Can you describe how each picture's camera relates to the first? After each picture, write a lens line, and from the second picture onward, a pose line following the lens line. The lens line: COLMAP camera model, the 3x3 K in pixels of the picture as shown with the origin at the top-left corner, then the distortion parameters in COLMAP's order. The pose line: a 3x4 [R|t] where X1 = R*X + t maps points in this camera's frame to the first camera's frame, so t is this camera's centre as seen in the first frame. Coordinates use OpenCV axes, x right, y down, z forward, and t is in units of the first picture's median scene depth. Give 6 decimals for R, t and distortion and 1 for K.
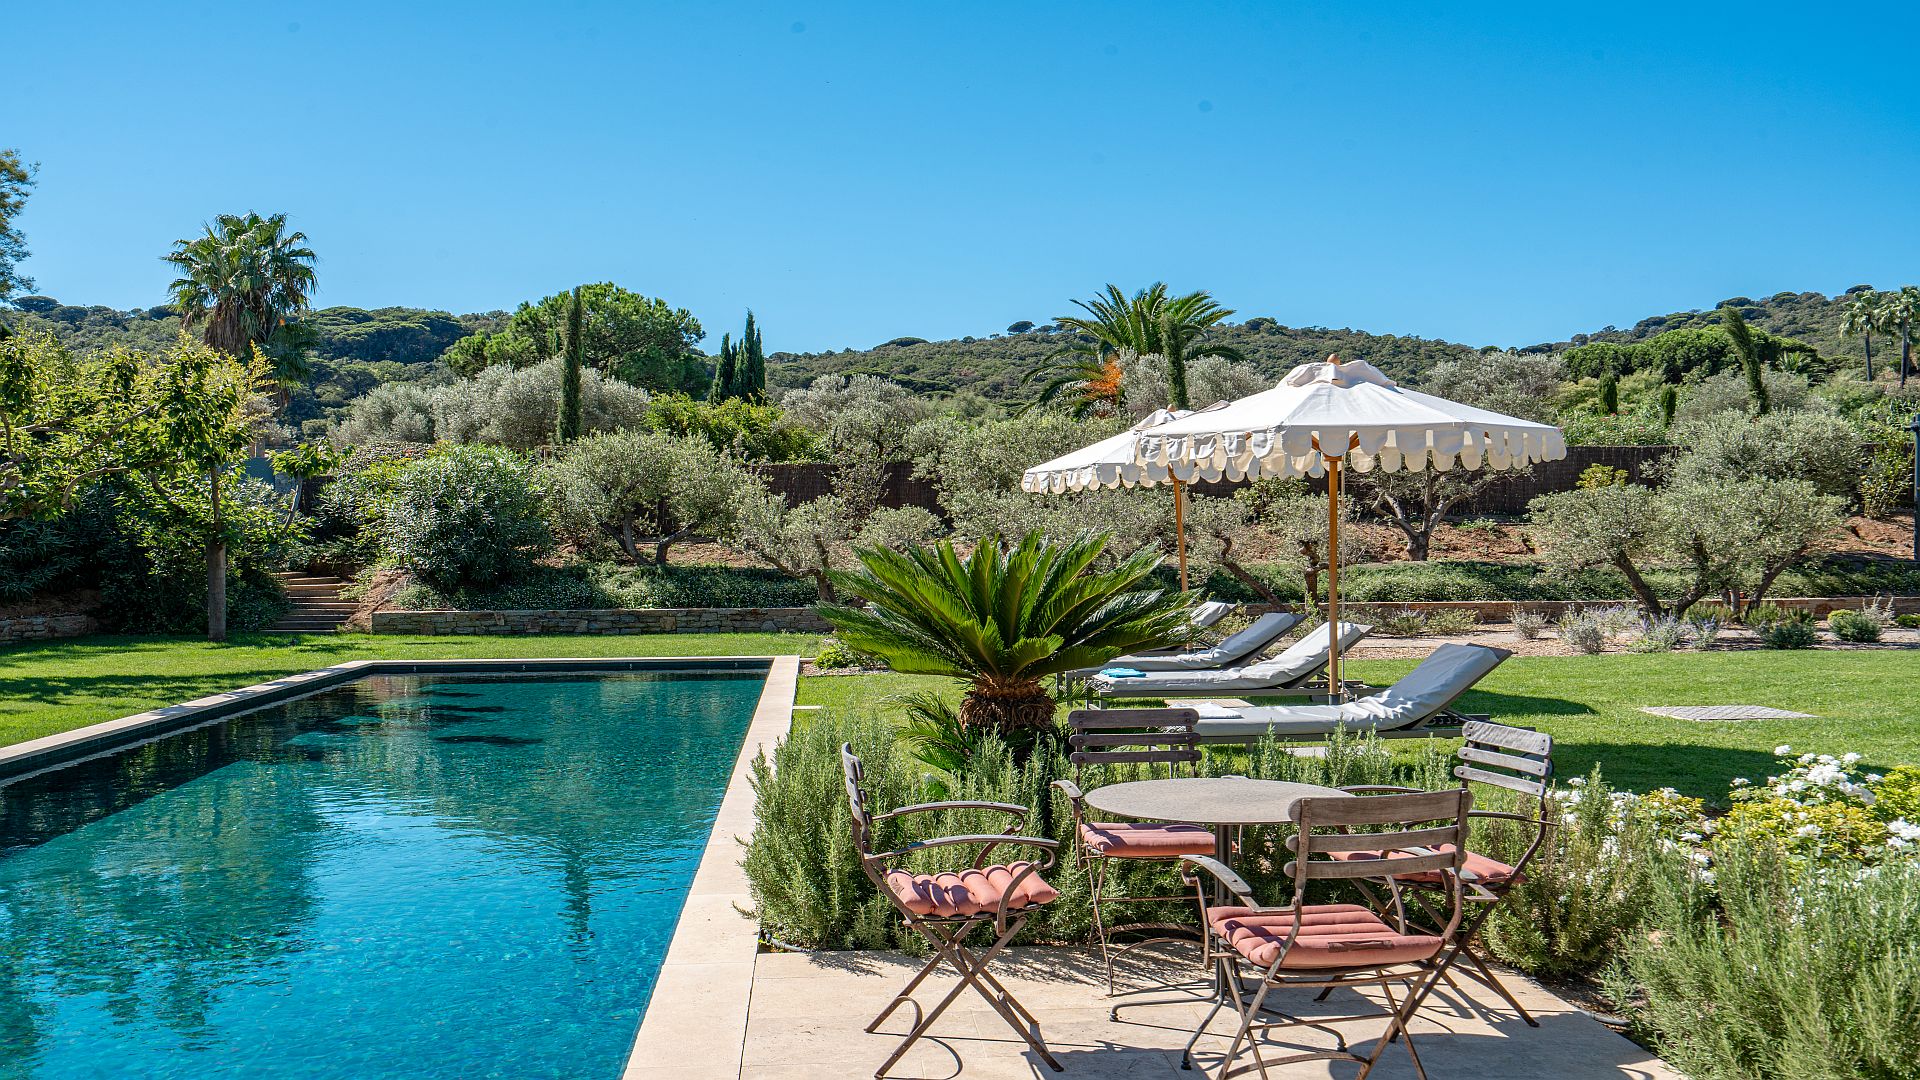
lens RADIAL K [[1621.4, 0, 960.2], [0, 1621.4, 545.1], [0, 0, 1]] dist [0.001880, -0.009098]
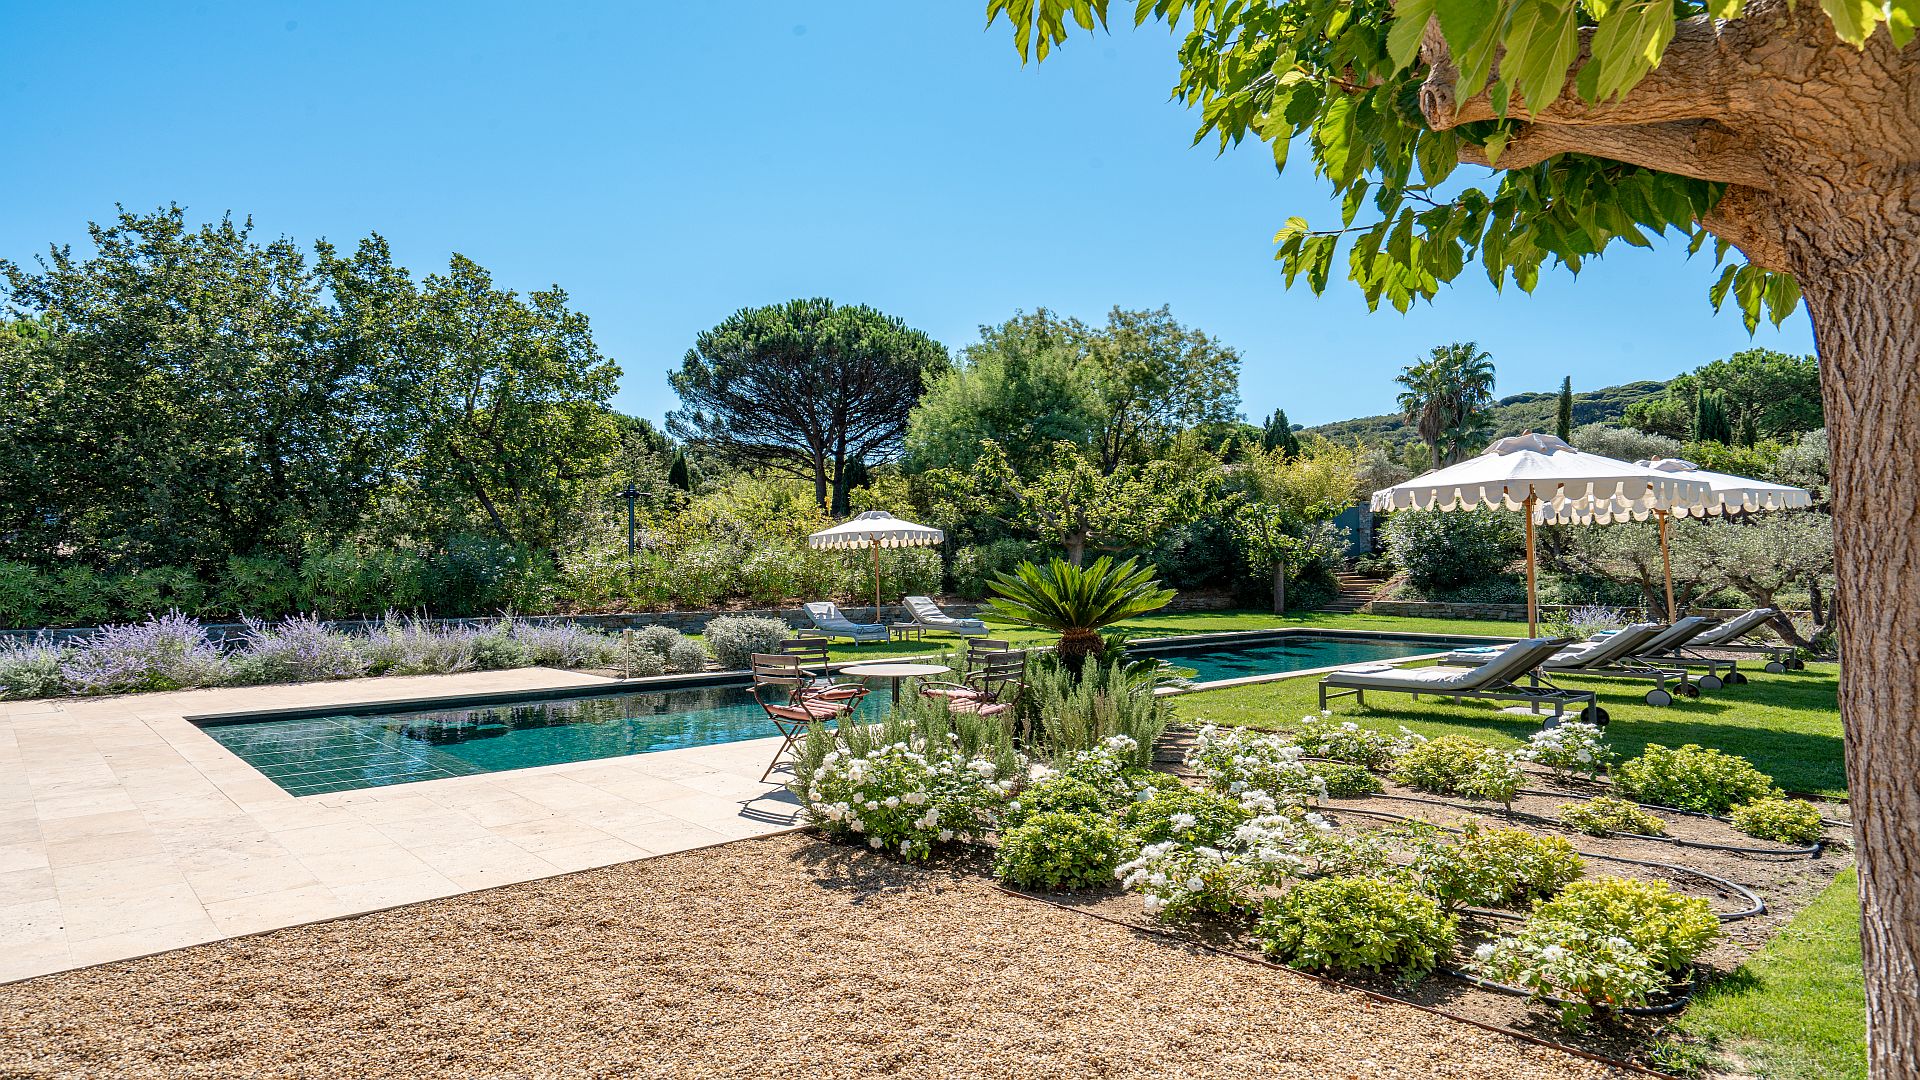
lens RADIAL K [[1086.5, 0, 958.1], [0, 1086.5, 537.0], [0, 0, 1]] dist [0.001393, 0.000831]
pose [[0.590793, -0.016617, -0.806652, 0.268024], [0.001685, 0.999811, -0.019361, -0.002569], [0.806821, 0.010079, 0.590710, 0.015619]]
